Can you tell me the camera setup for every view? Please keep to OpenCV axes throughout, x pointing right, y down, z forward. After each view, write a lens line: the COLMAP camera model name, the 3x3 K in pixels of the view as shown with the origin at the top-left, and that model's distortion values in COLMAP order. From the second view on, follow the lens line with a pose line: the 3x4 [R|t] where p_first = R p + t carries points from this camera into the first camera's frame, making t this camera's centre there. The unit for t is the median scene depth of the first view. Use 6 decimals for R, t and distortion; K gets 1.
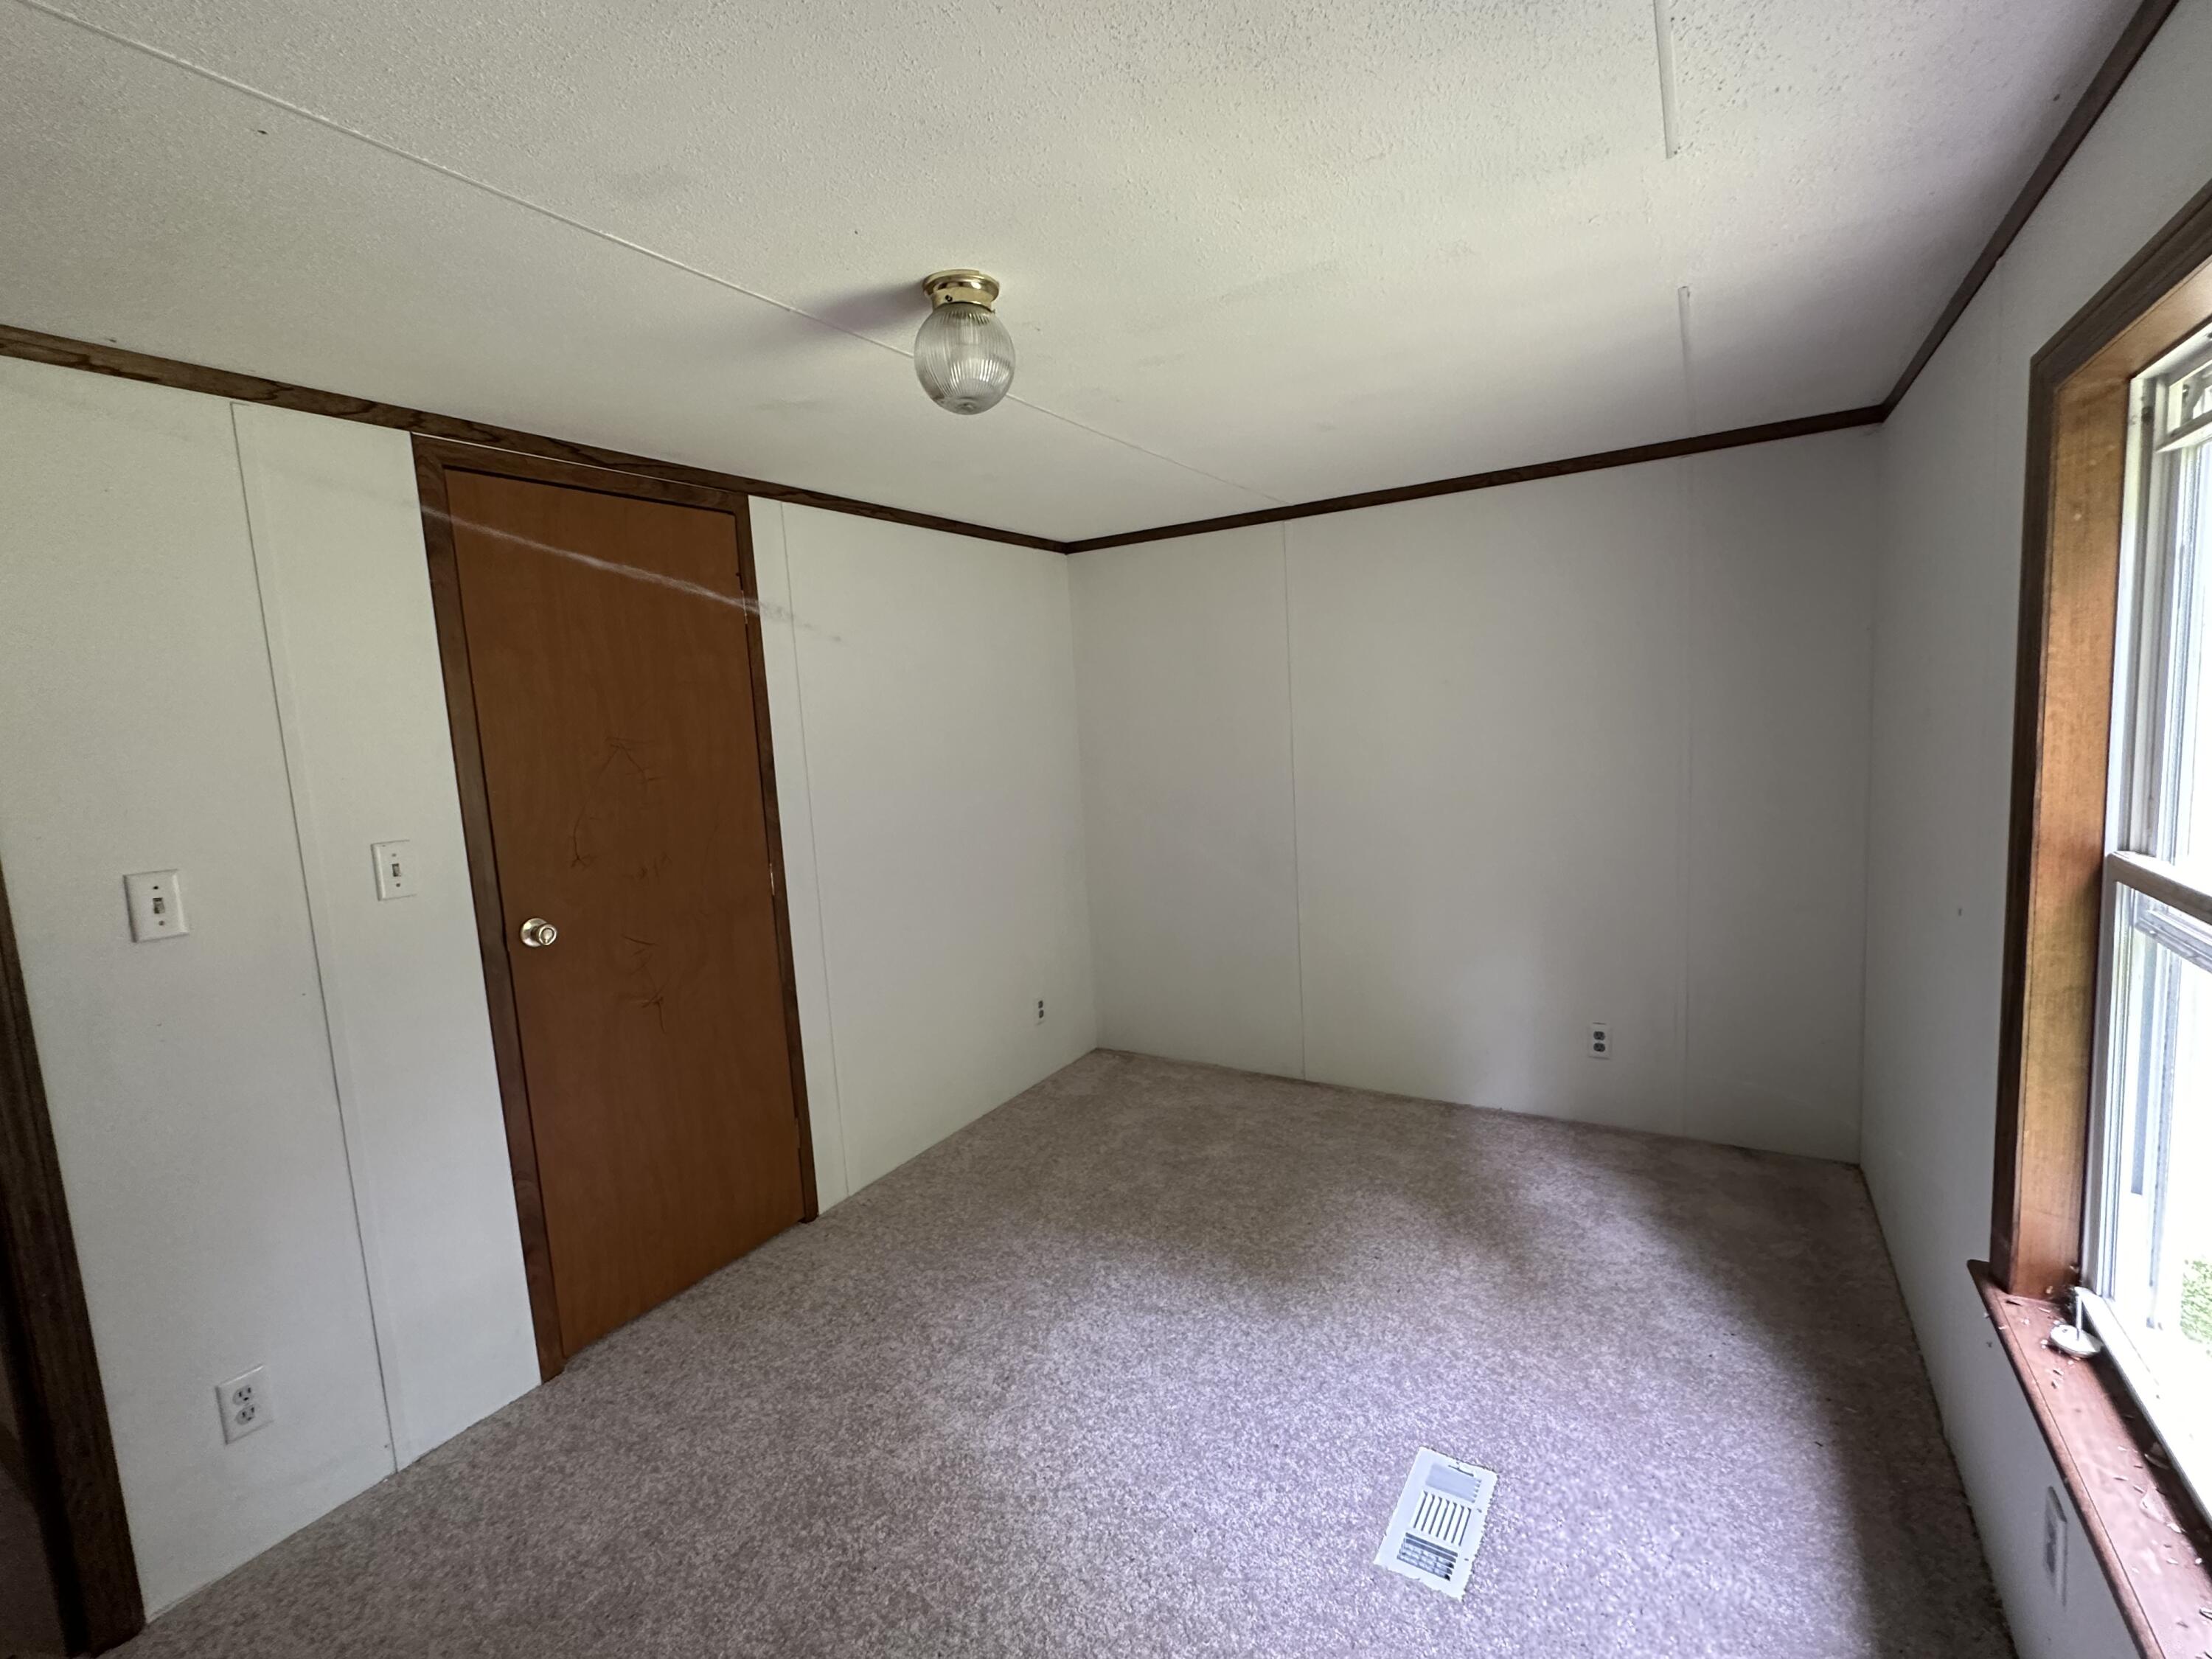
lens RADIAL K [[957.4, 0, 1100.9], [0, 957.4, 834.6], [0, 0, 1]] dist [-0.000671, 0.000443]
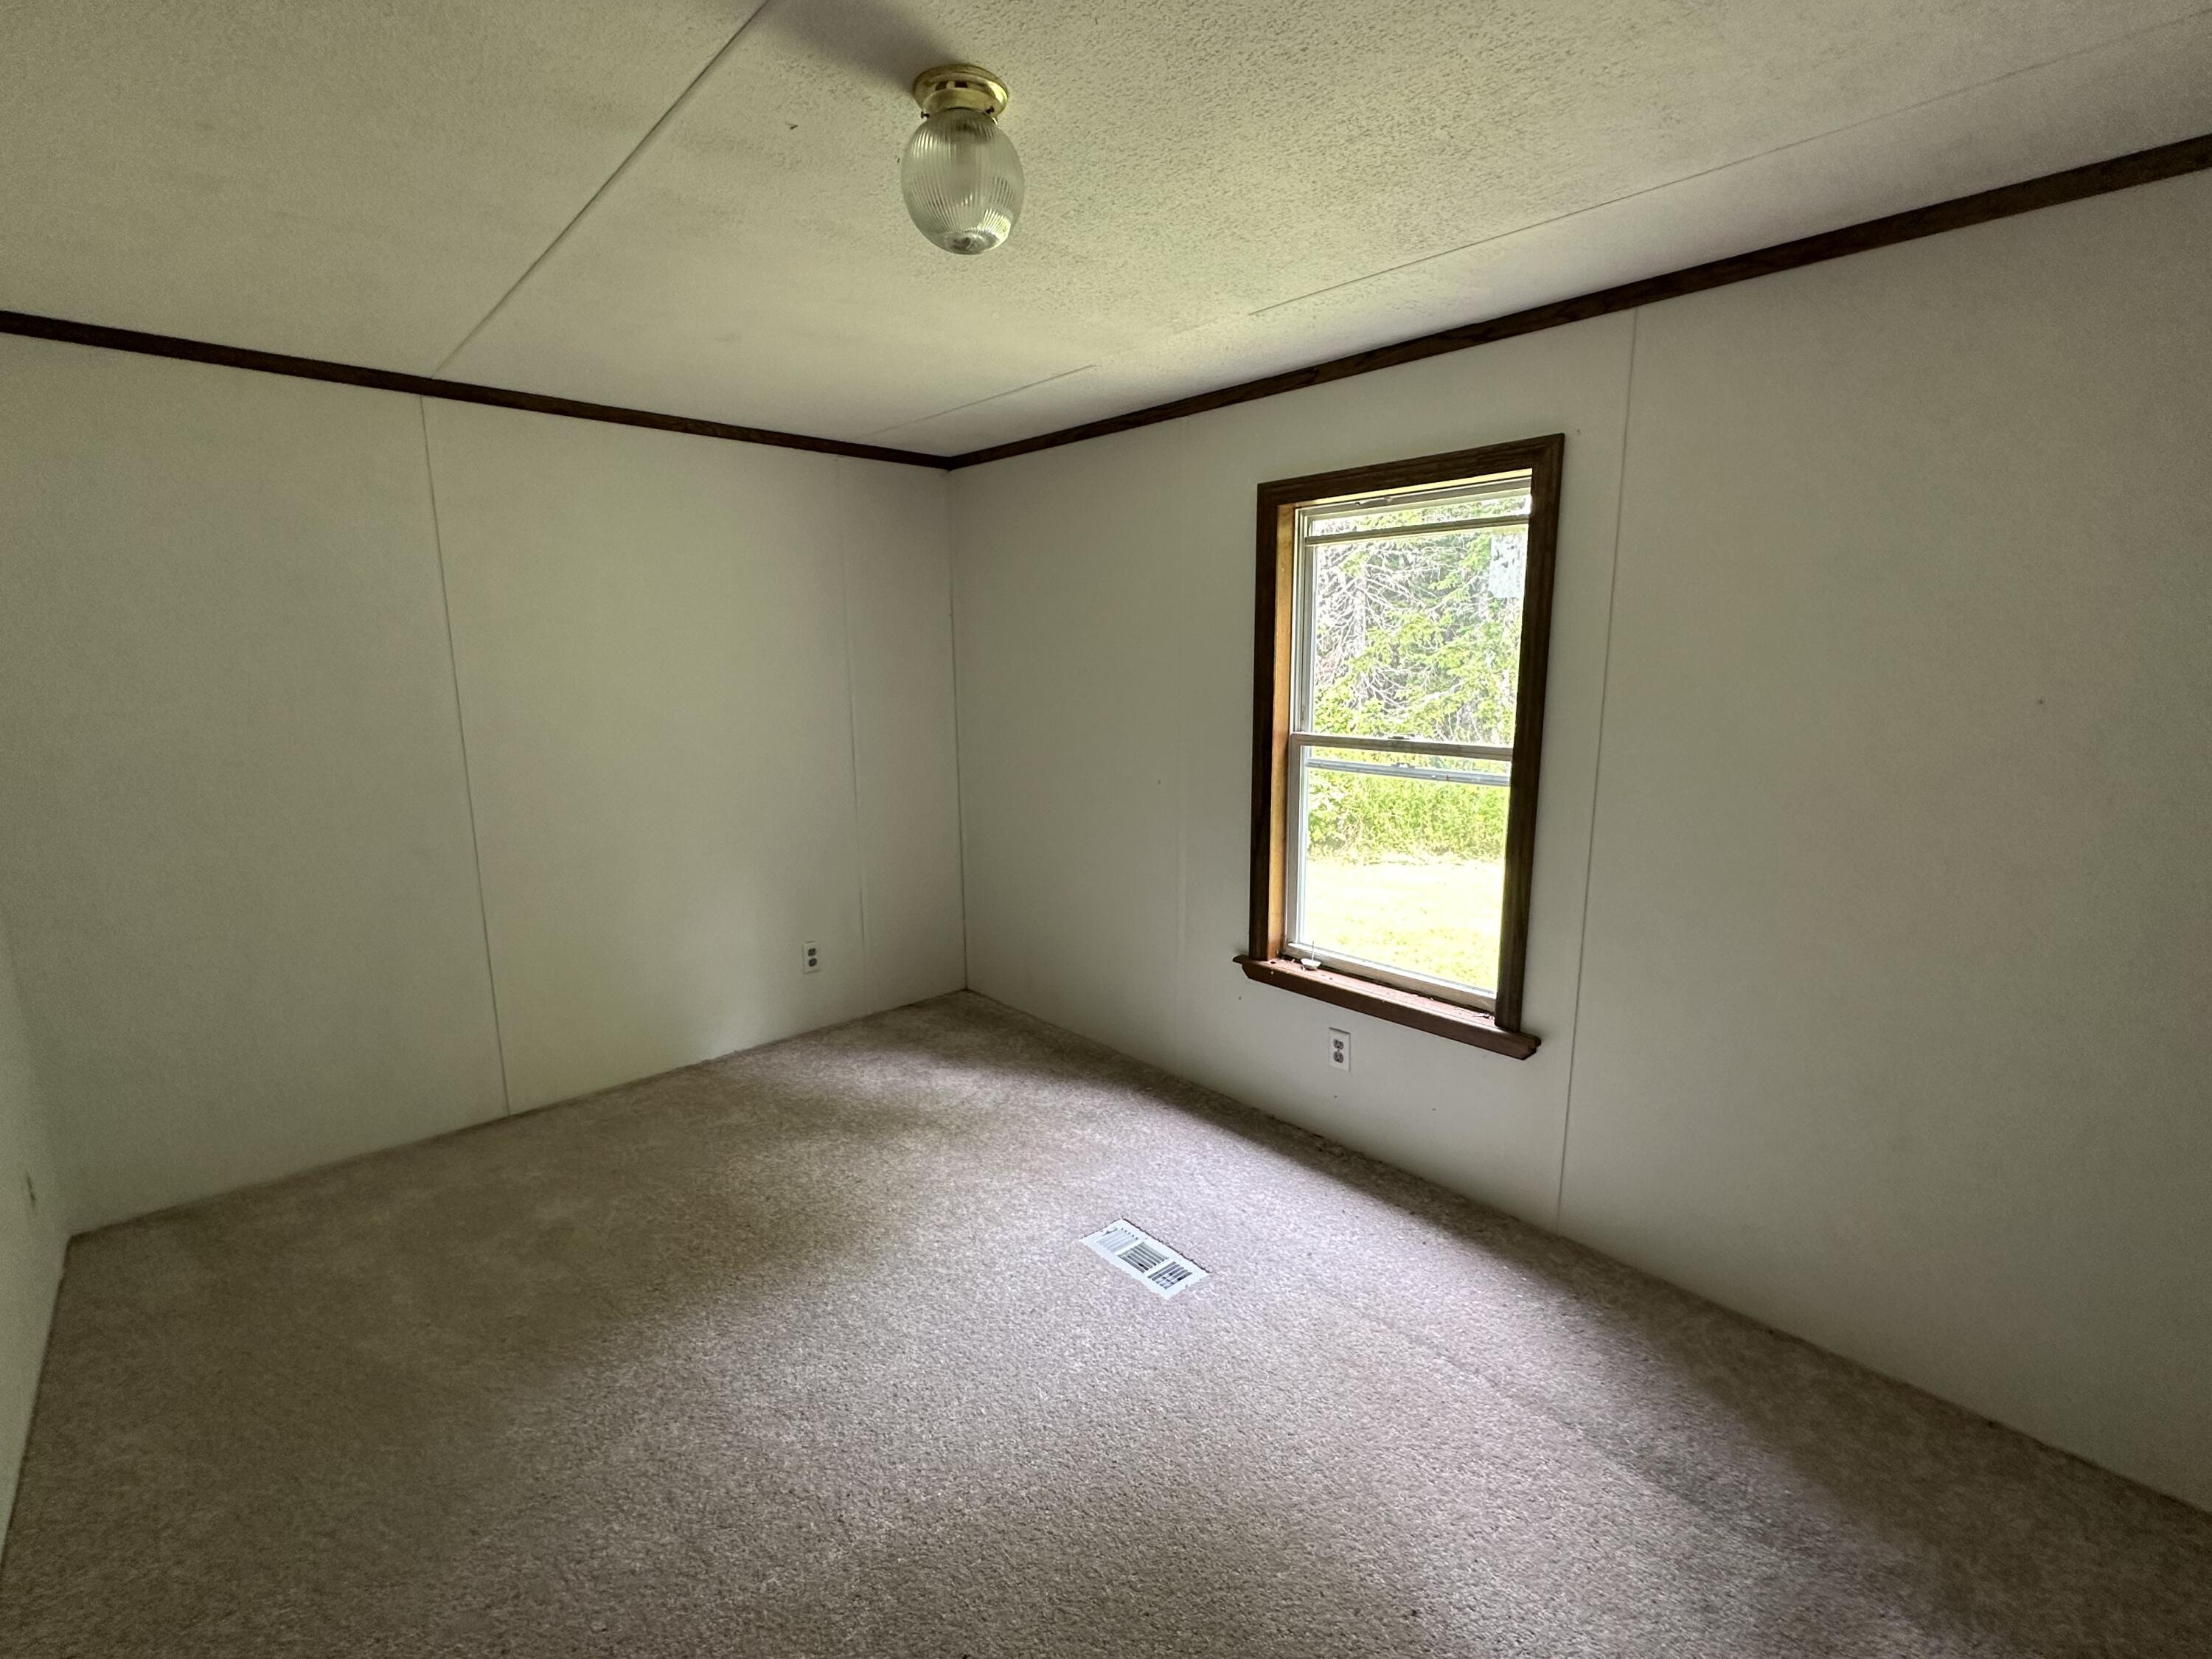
lens RADIAL K [[957.4, 0, 1102.8], [0, 957.4, 832.7], [0, 0, 1]] dist [-0.000671, 0.000443]
pose [[0.293638, -0.122813, 0.947994, -0.456688], [0.105172, 0.989843, 0.095658, -0.004192], [-0.950113, 0.071614, 0.303572, 0.322432]]
